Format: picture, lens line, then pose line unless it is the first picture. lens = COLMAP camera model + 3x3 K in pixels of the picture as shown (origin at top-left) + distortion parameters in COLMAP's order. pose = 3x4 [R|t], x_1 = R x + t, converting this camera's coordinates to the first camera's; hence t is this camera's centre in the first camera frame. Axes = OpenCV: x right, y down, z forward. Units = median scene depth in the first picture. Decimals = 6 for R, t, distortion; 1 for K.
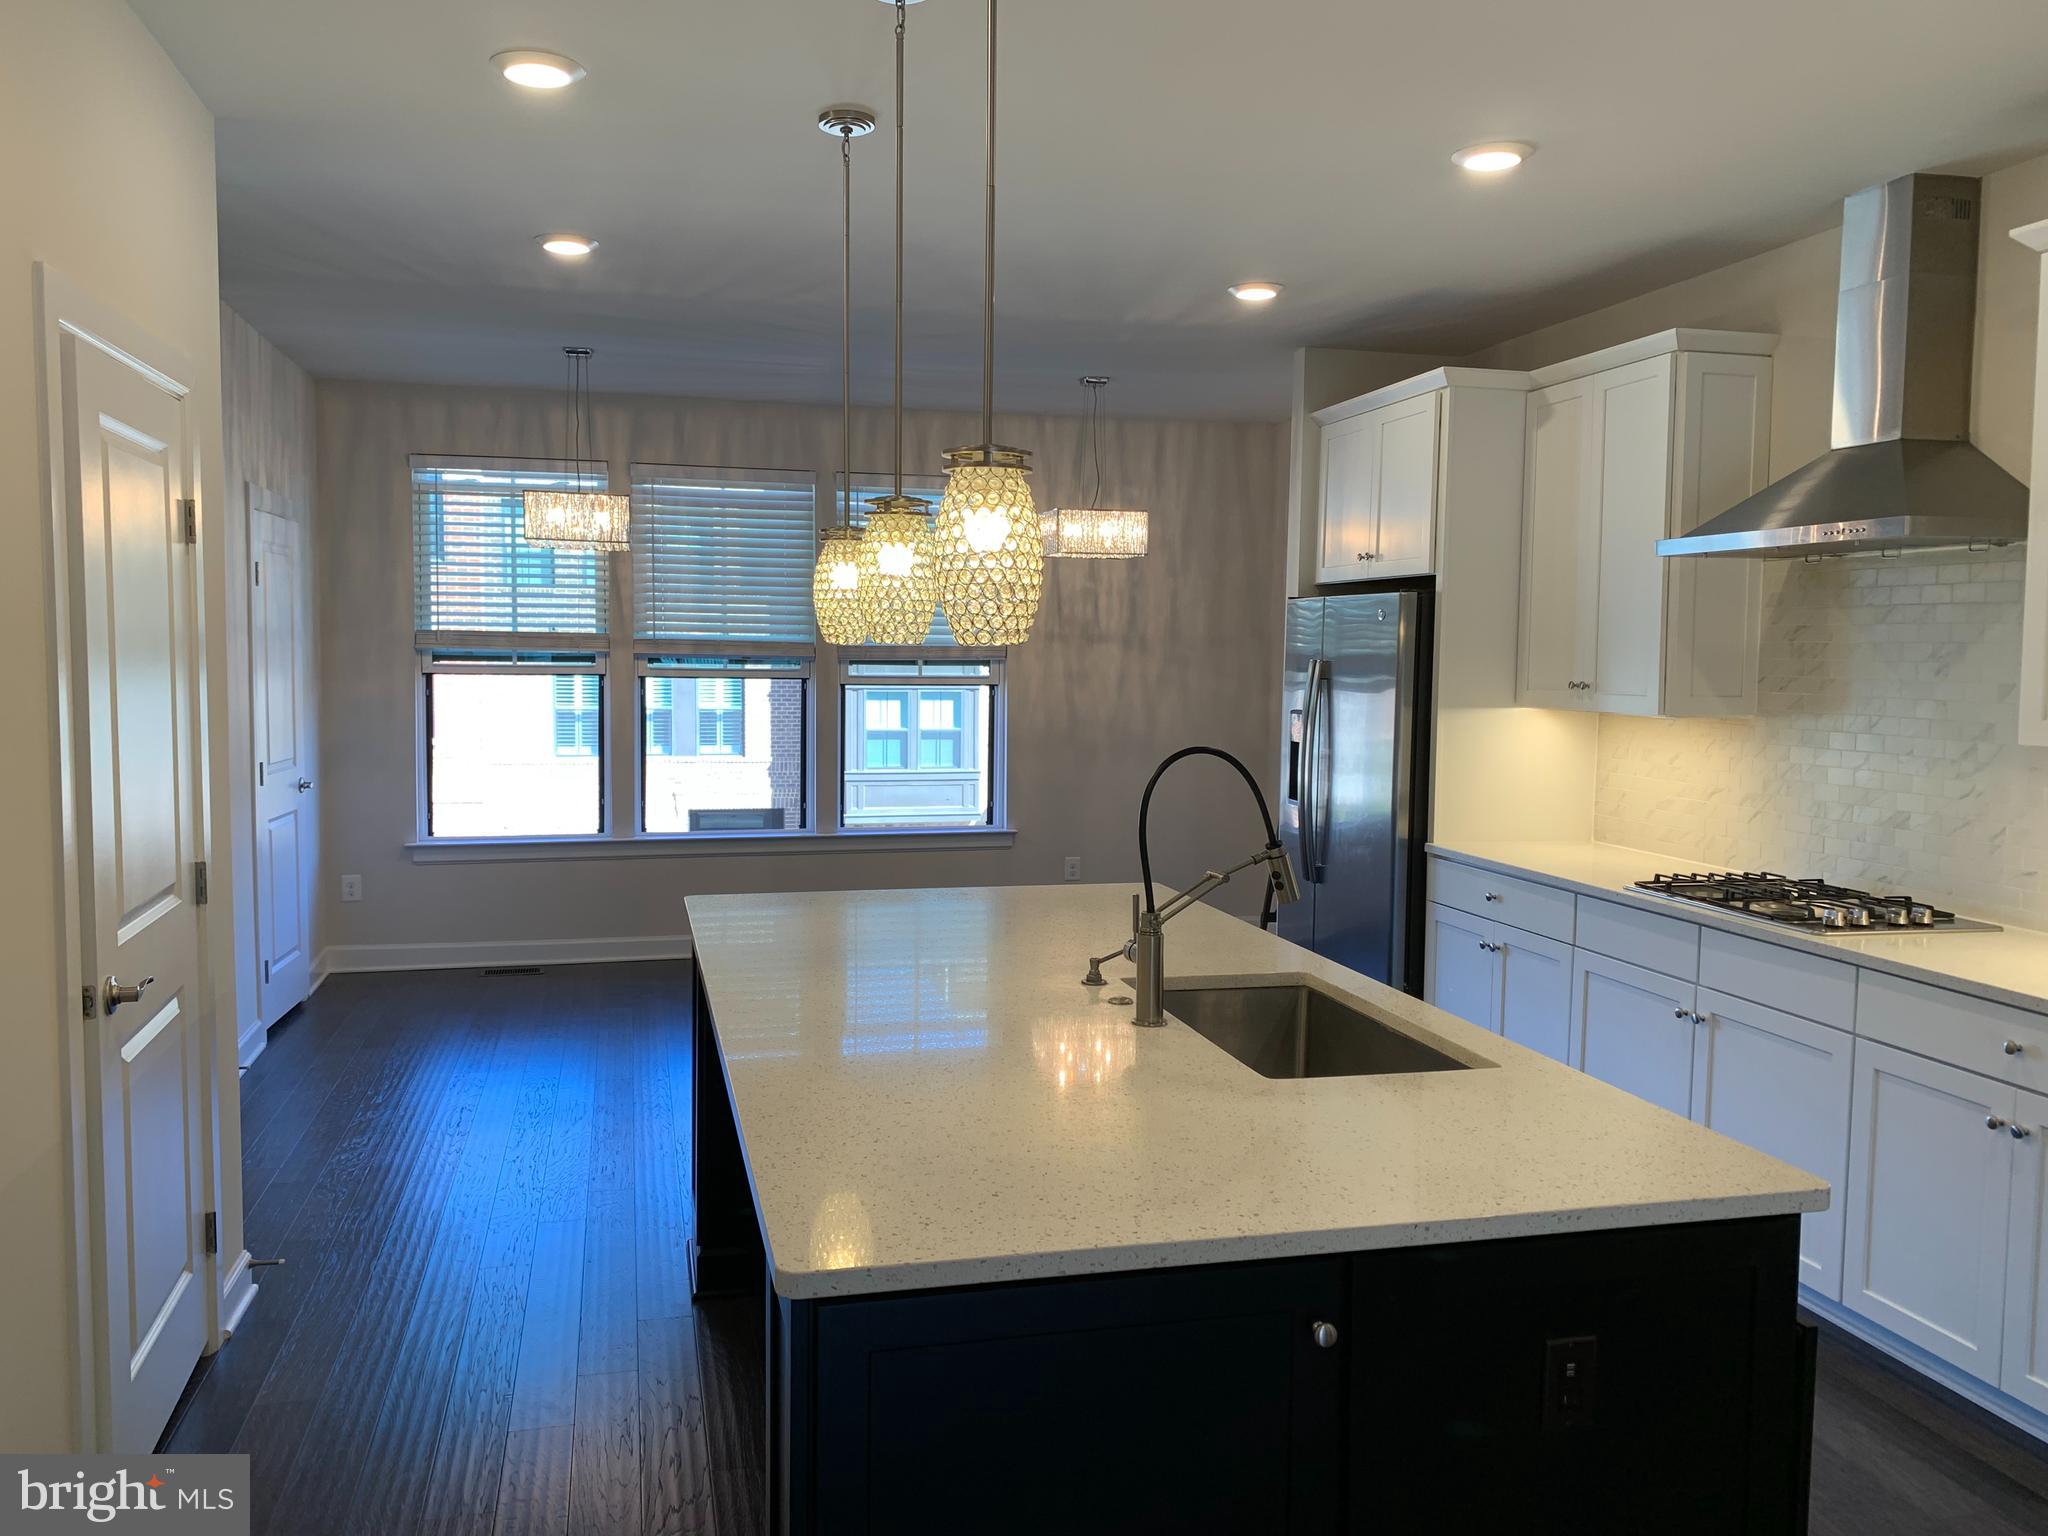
lens RADIAL K [[1554.4, 0, 1004.6], [0, 1554.4, 753.6], [0, 0, 1]] dist [0.044033, -0.048703]
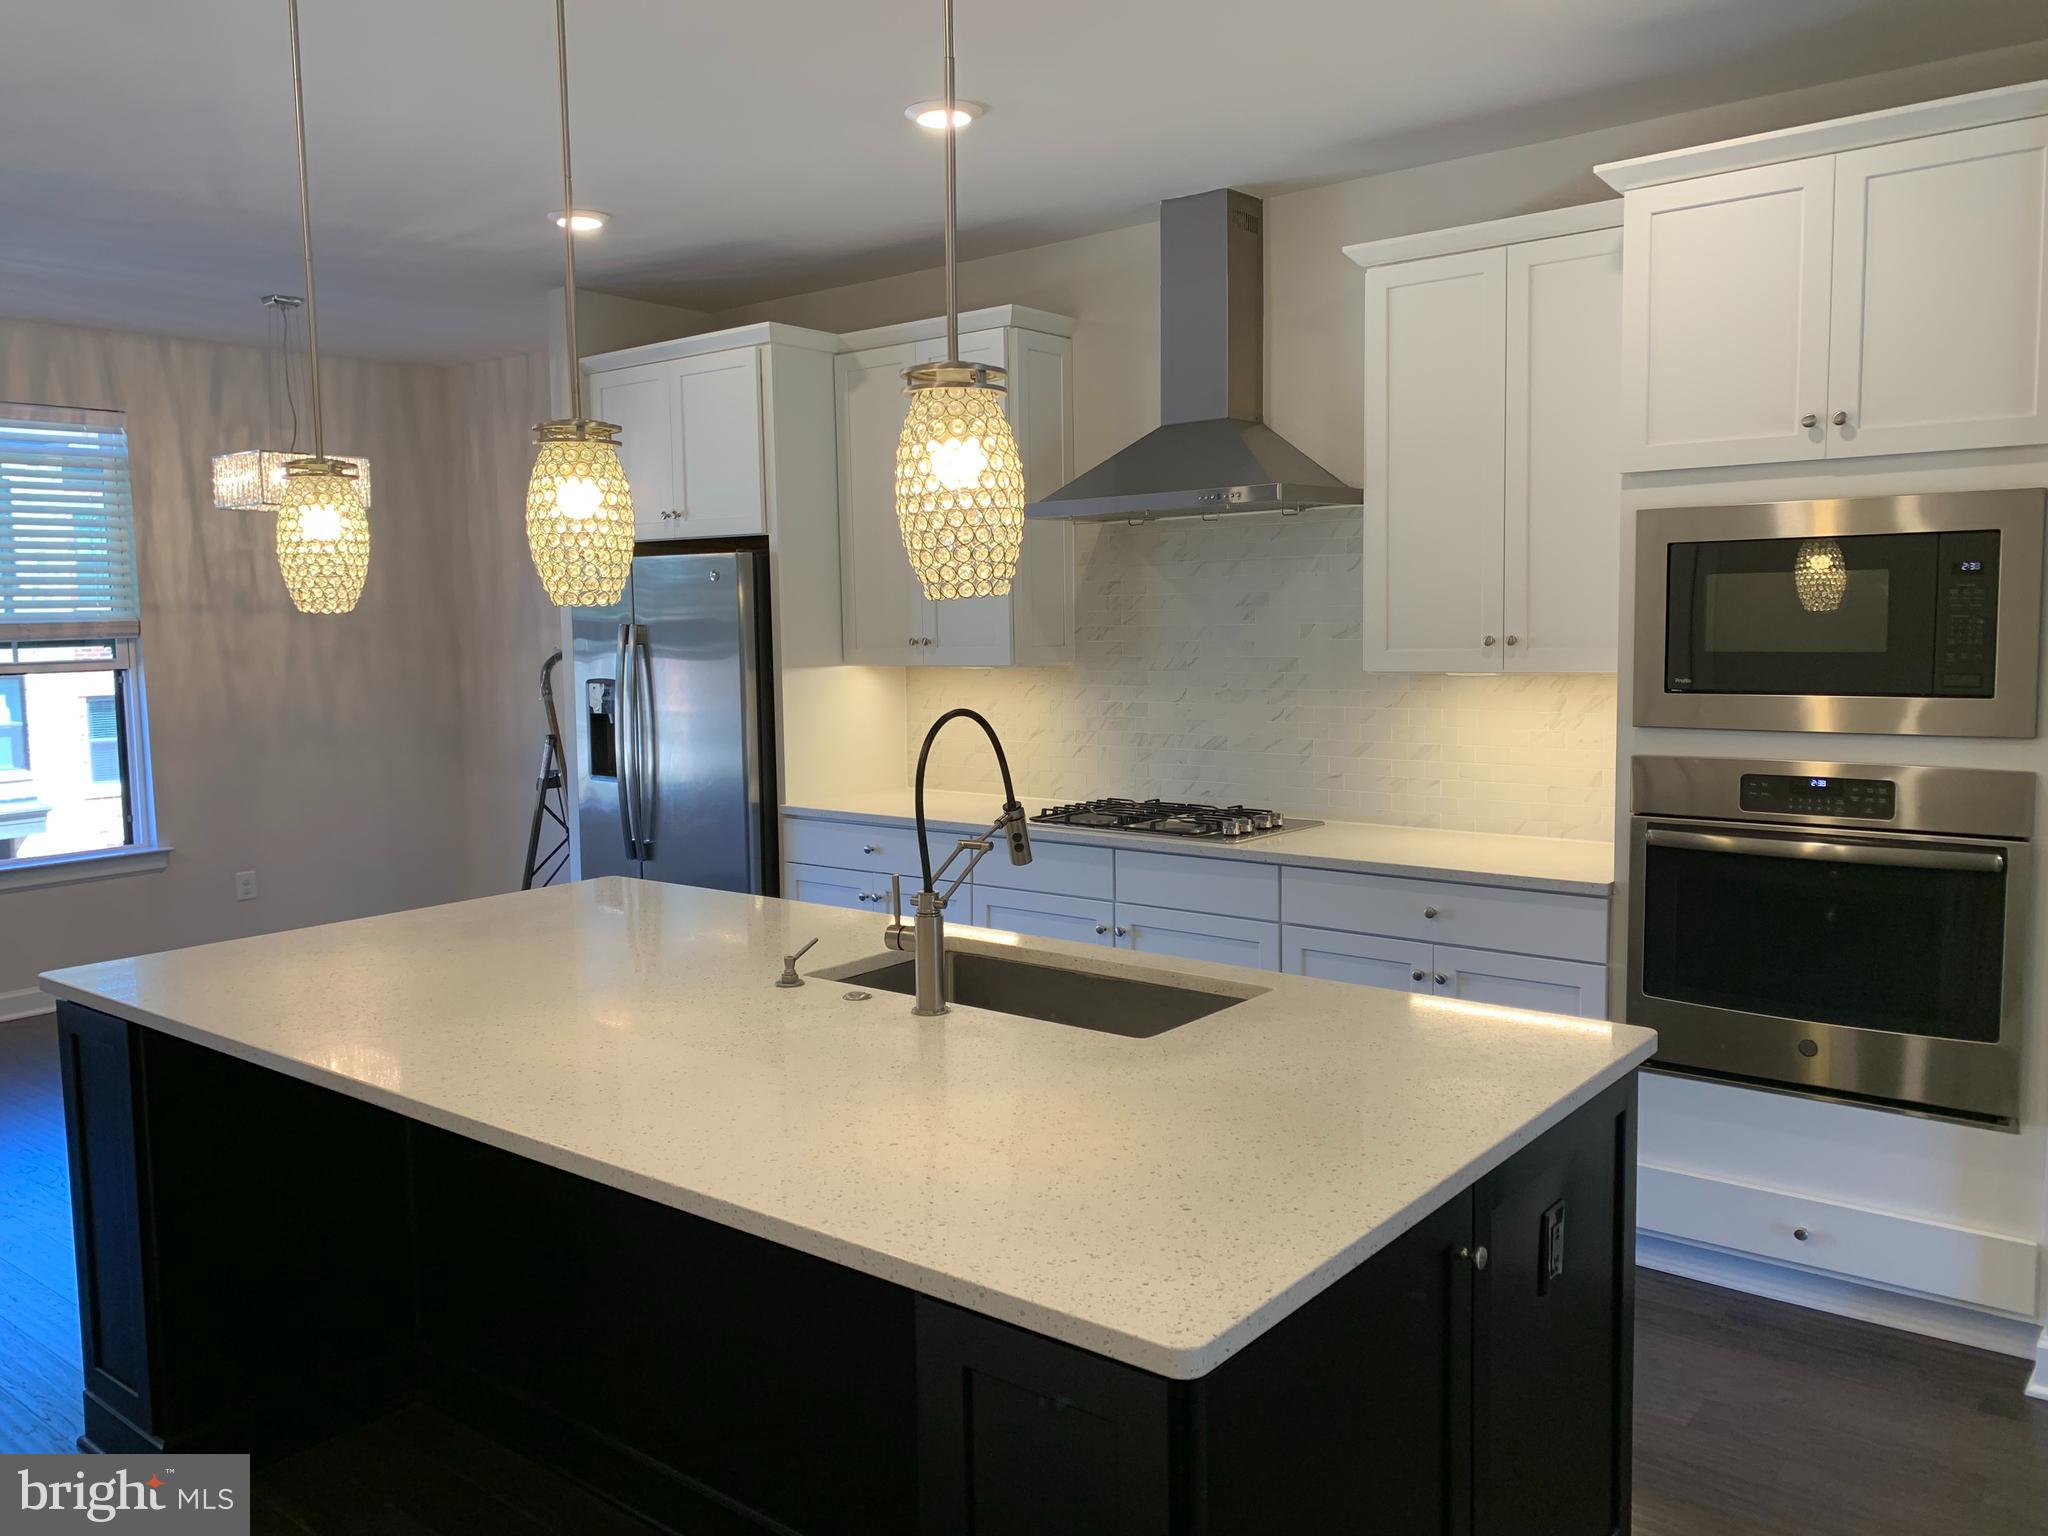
lens RADIAL K [[1554.4, 0, 987.3], [0, 1554.4, 769.7], [0, 0, 1]] dist [0.044033, -0.048703]
pose [[0.800125, -0.083097, 0.594050, -0.237426], [0.065091, 0.996538, 0.051727, -0.008613], [-0.596292, -0.002721, 0.802763, 0.136631]]
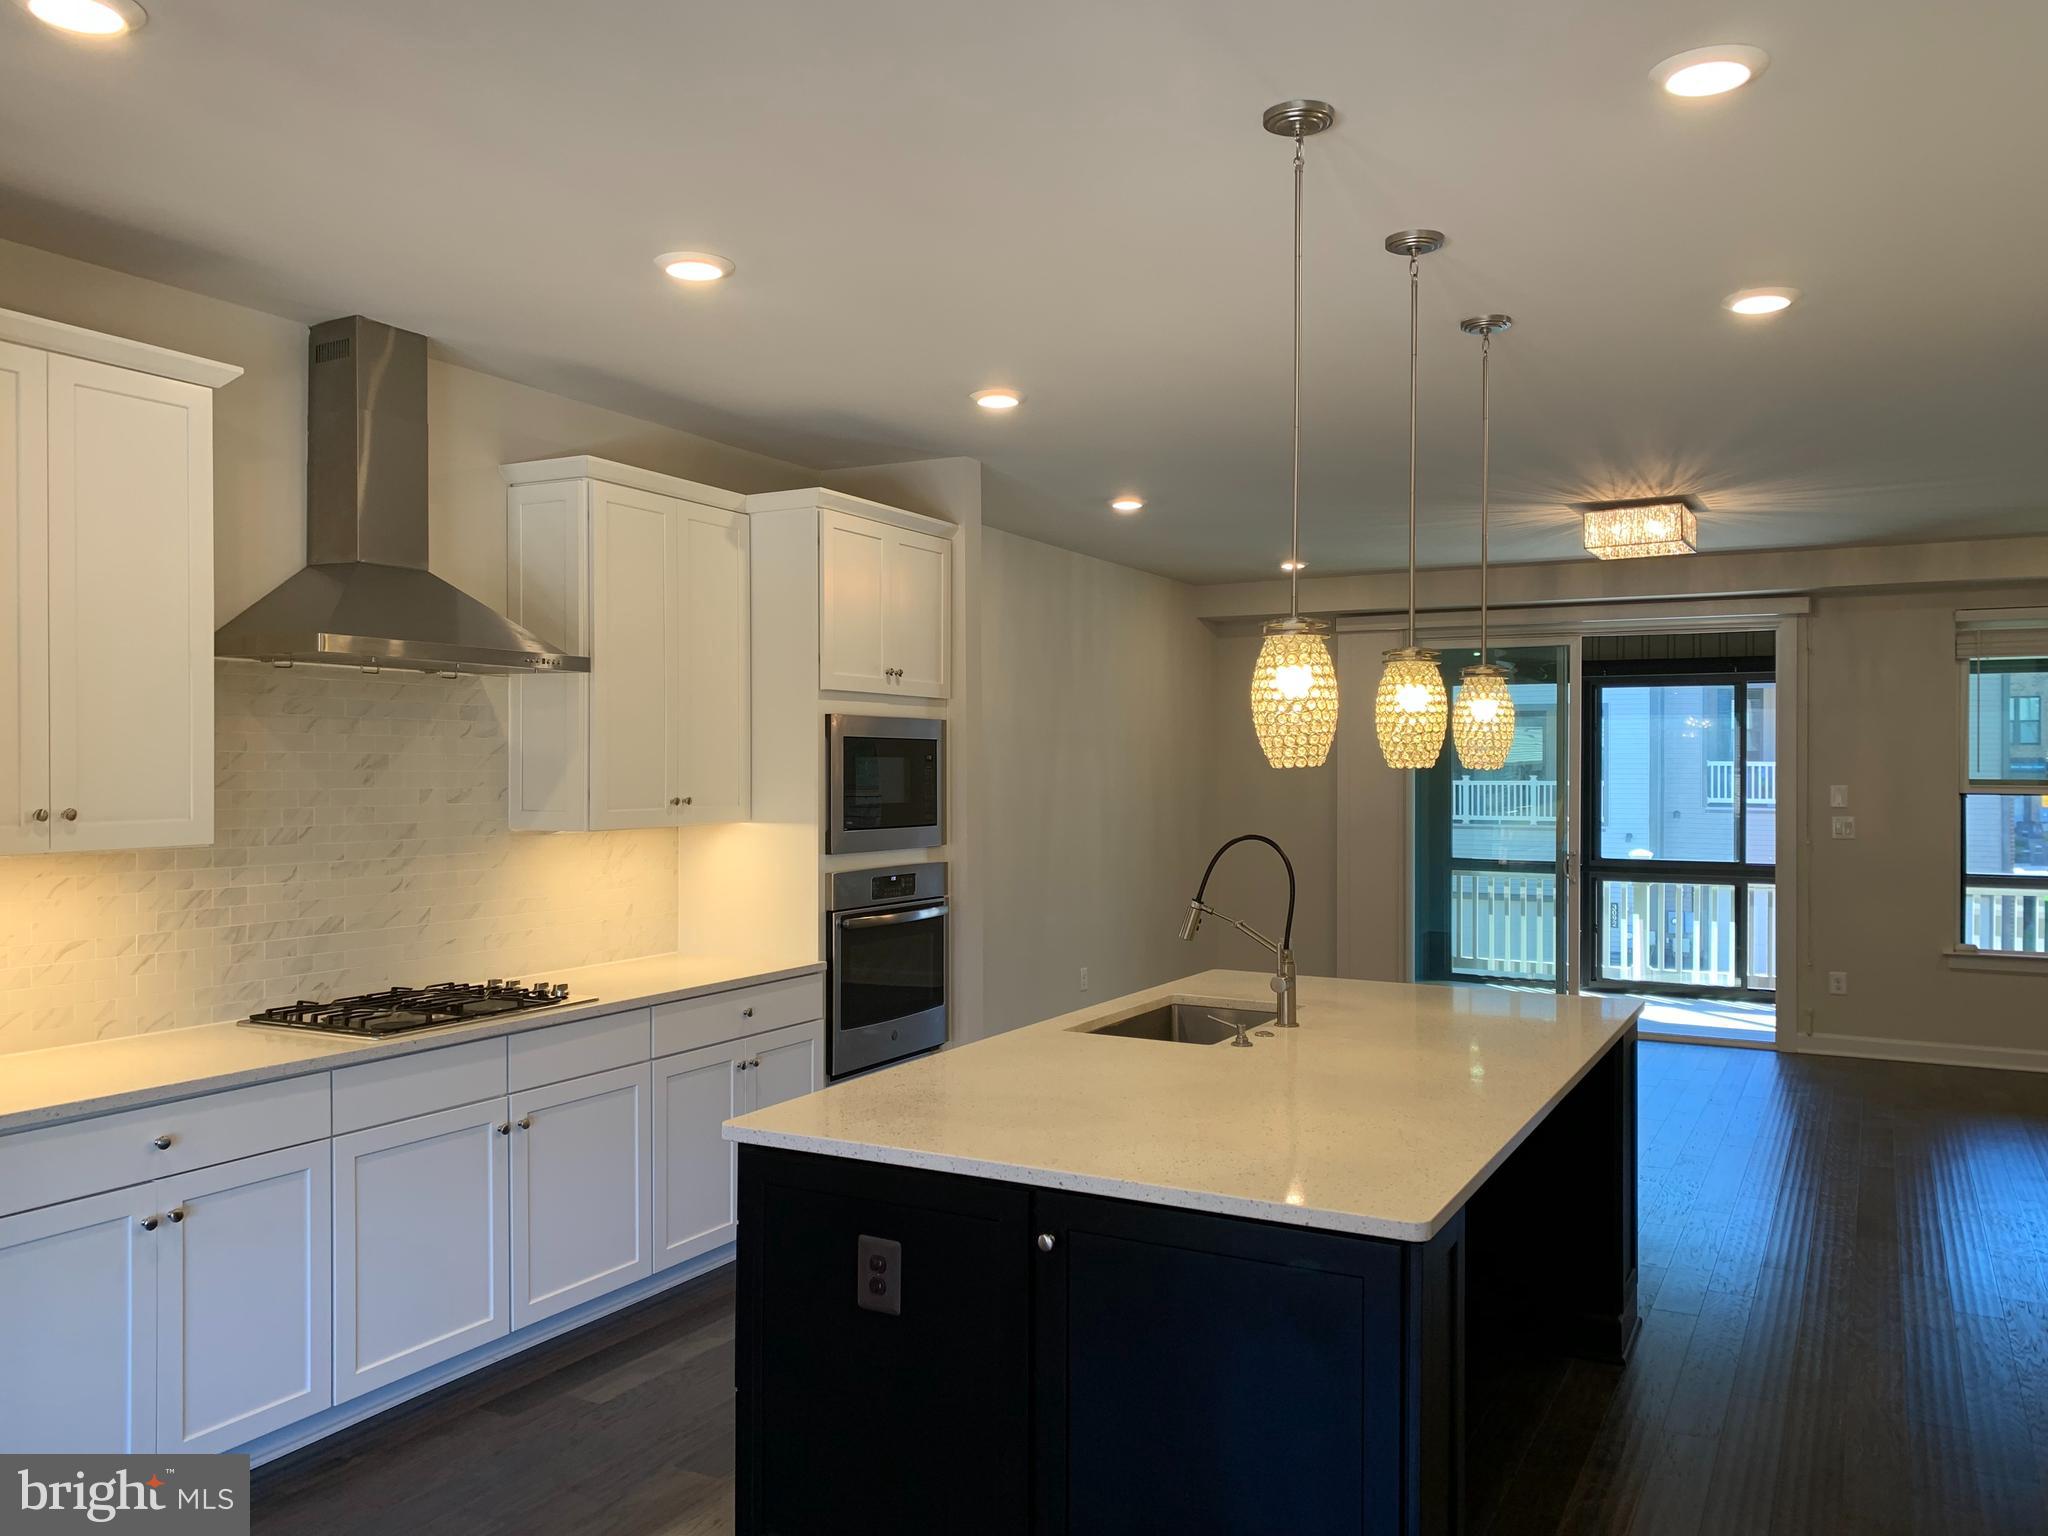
lens RADIAL K [[1554.4, 0, 1025.8], [0, 1554.4, 771.2], [0, 0, 1]] dist [0.044033, -0.048703]
pose [[-0.752331, -0.013695, 0.658642, -0.393015], [0.032519, 0.997793, 0.057893, -0.090139], [-0.657982, 0.064973, -0.750226, 1.279757]]
